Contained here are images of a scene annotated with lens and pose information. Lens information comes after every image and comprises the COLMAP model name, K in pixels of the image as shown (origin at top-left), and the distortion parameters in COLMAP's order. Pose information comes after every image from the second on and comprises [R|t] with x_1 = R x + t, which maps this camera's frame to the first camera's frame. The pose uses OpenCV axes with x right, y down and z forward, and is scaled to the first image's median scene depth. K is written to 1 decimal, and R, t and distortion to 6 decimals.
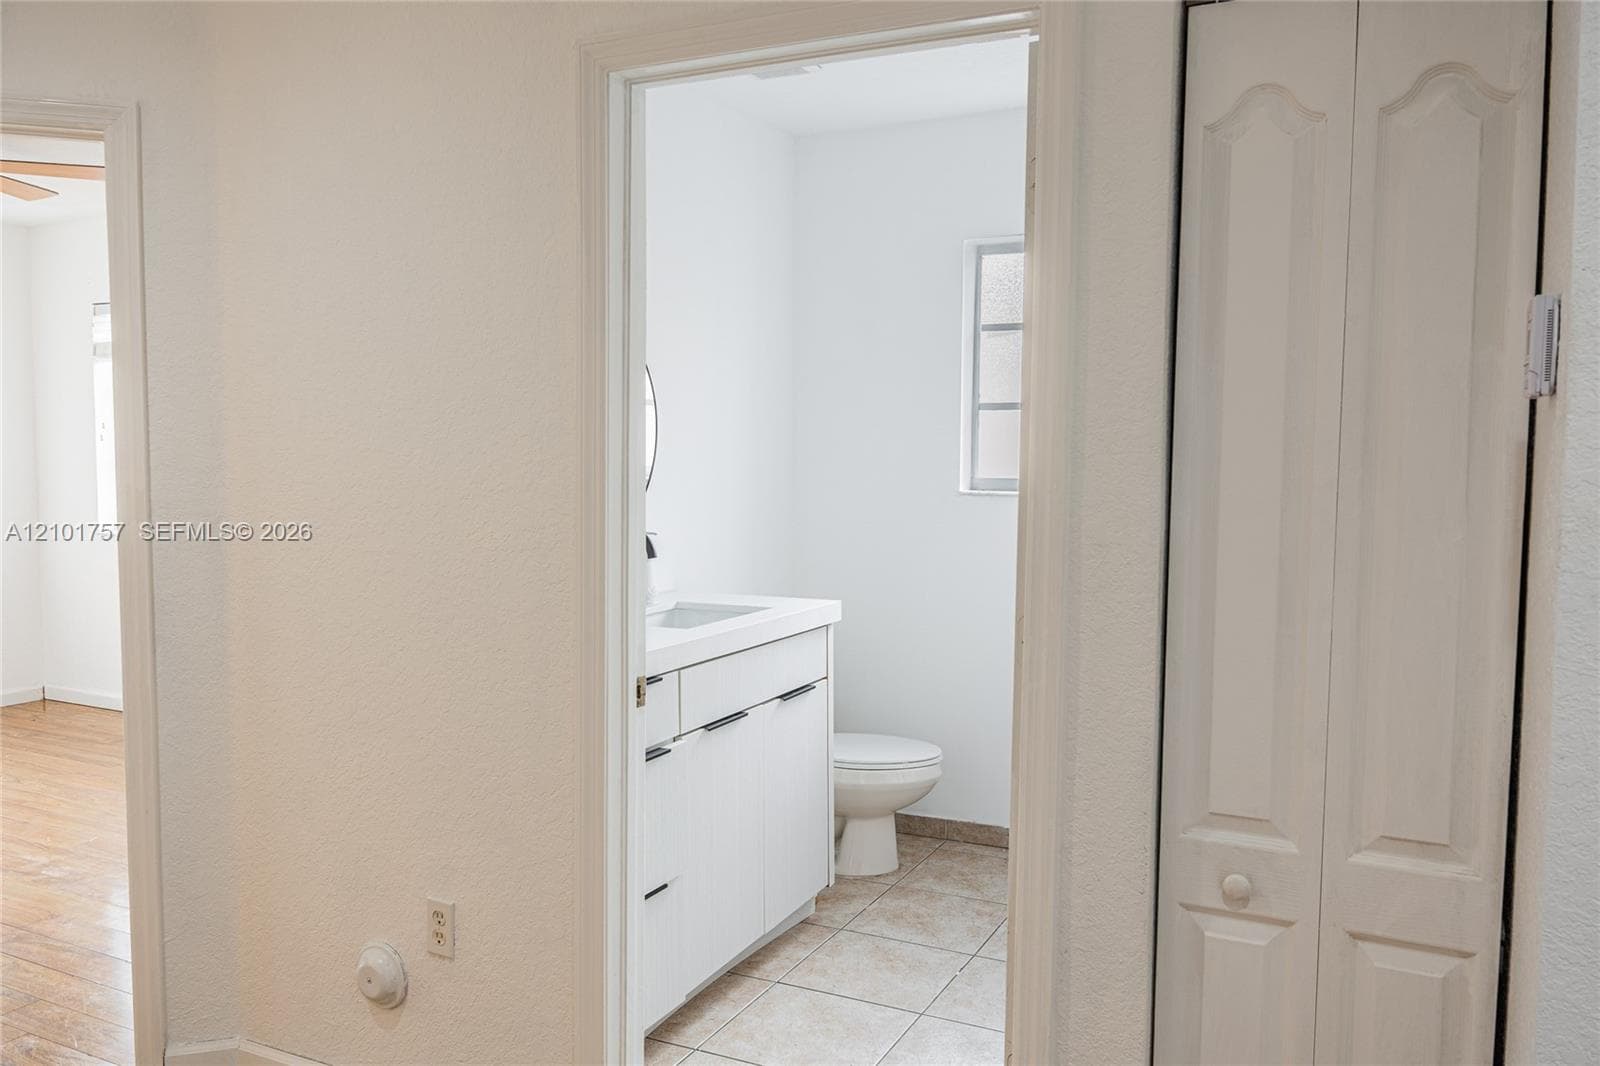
lens RADIAL K [[1230.7, 0, 800.0], [0, 1230.7, 533.0], [0, 0, 1]] dist [-0.001105, -0.015637]
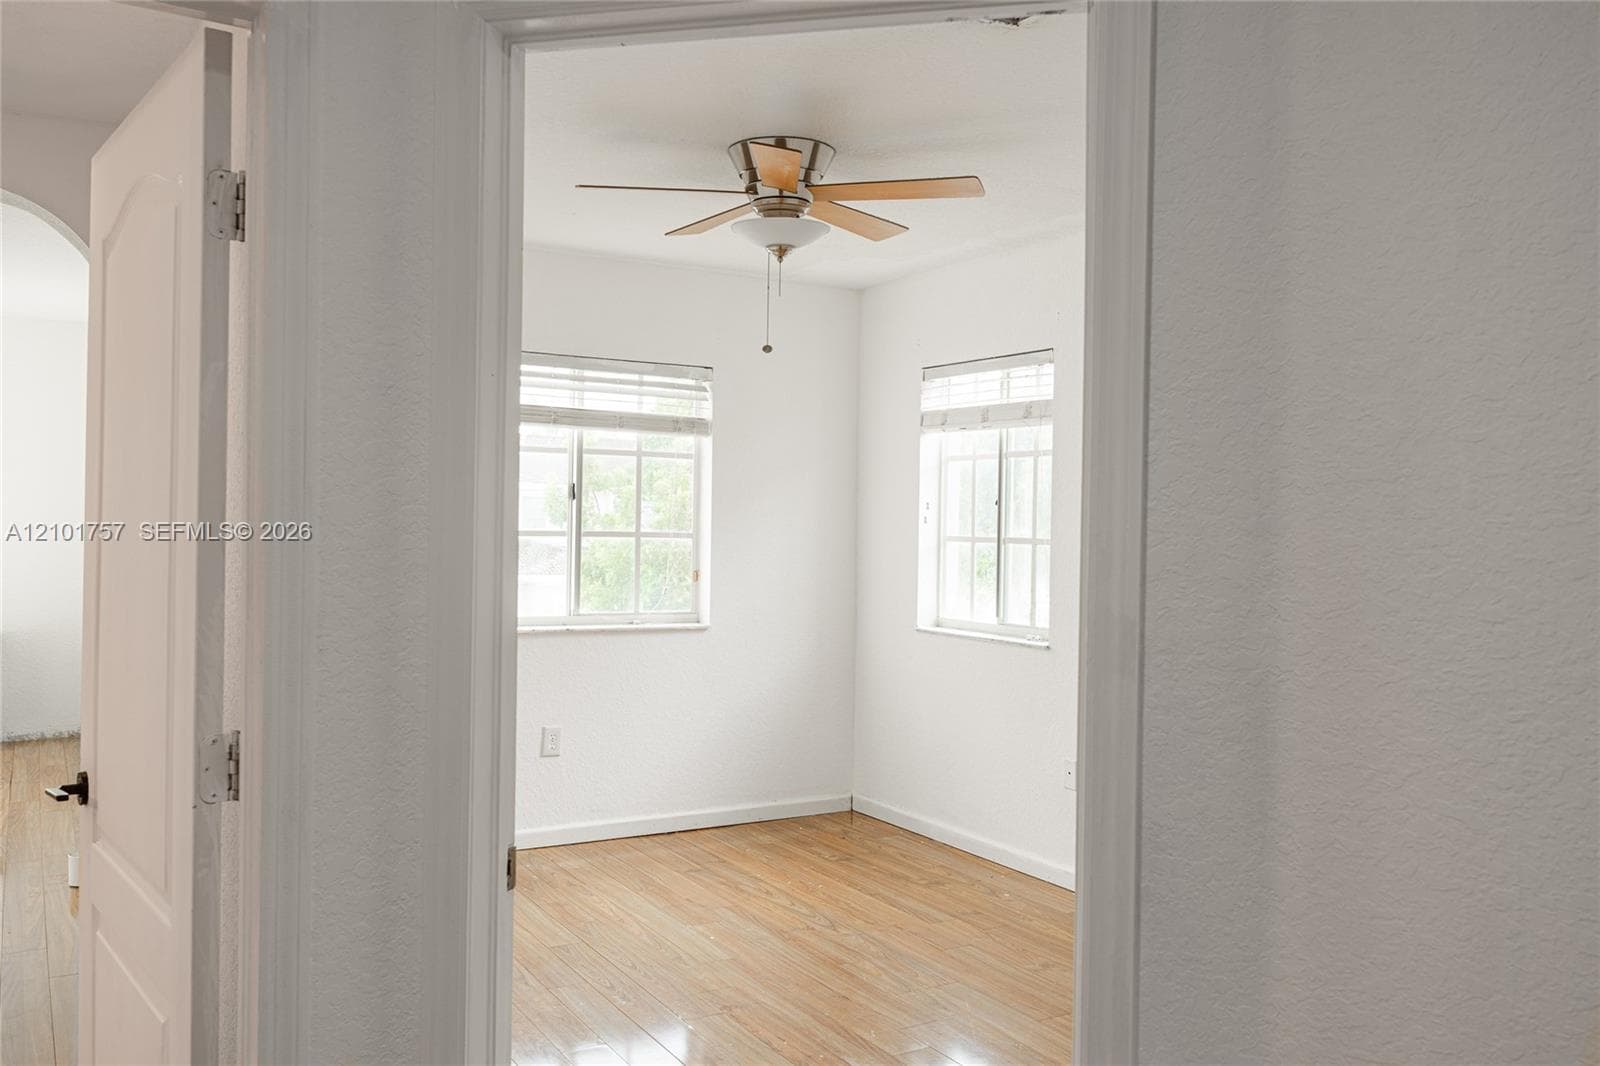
lens RADIAL K [[1230.7, 0, 800.0], [0, 1230.7, 533.0], [0, 0, 1]] dist [-0.001105, -0.015637]
pose [[0.842452, 0.009927, -0.538680, -0.216335], [-0.046252, 0.997472, -0.053953, -0.021283], [0.536782, 0.070368, 0.840781, 0.273622]]
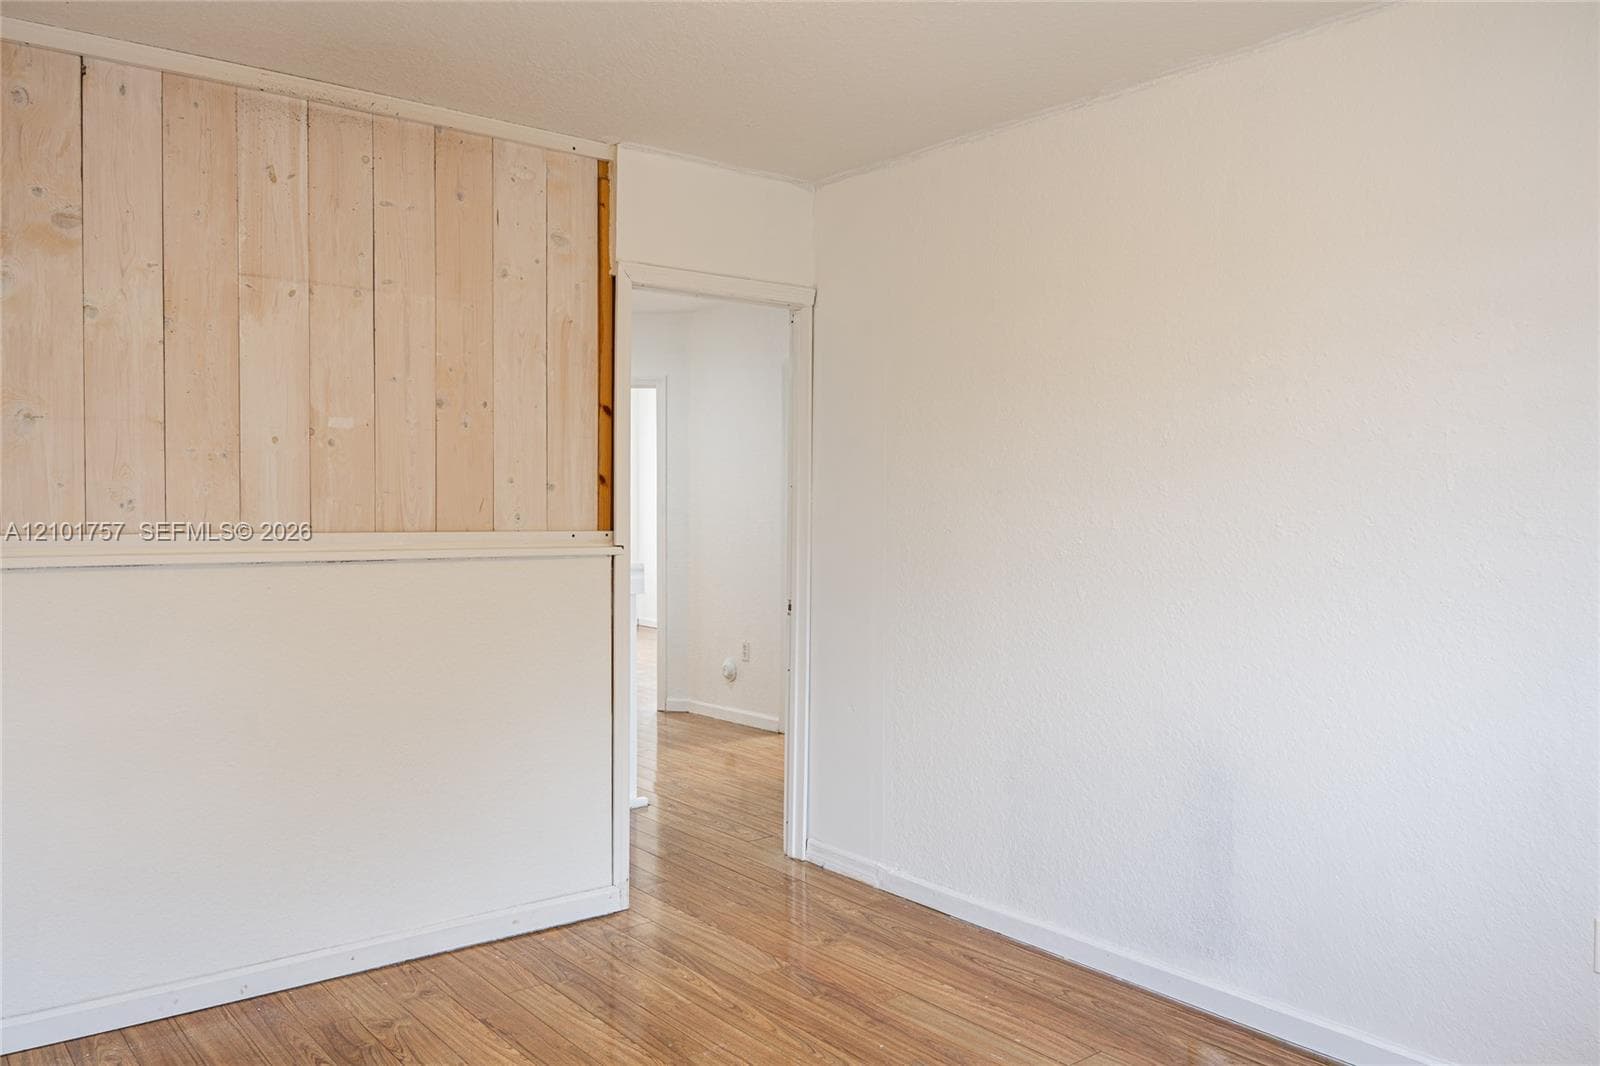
lens RADIAL K [[1230.7, 0, 800.0], [0, 1230.7, 533.0], [0, 0, 1]] dist [-0.001105, -0.015637]
pose [[0.925035, 0.007757, -0.379802, 0.446760], [-0.021301, 0.999278, -0.031470, 0.050572], [0.379284, 0.037201, 0.924532, -0.808750]]
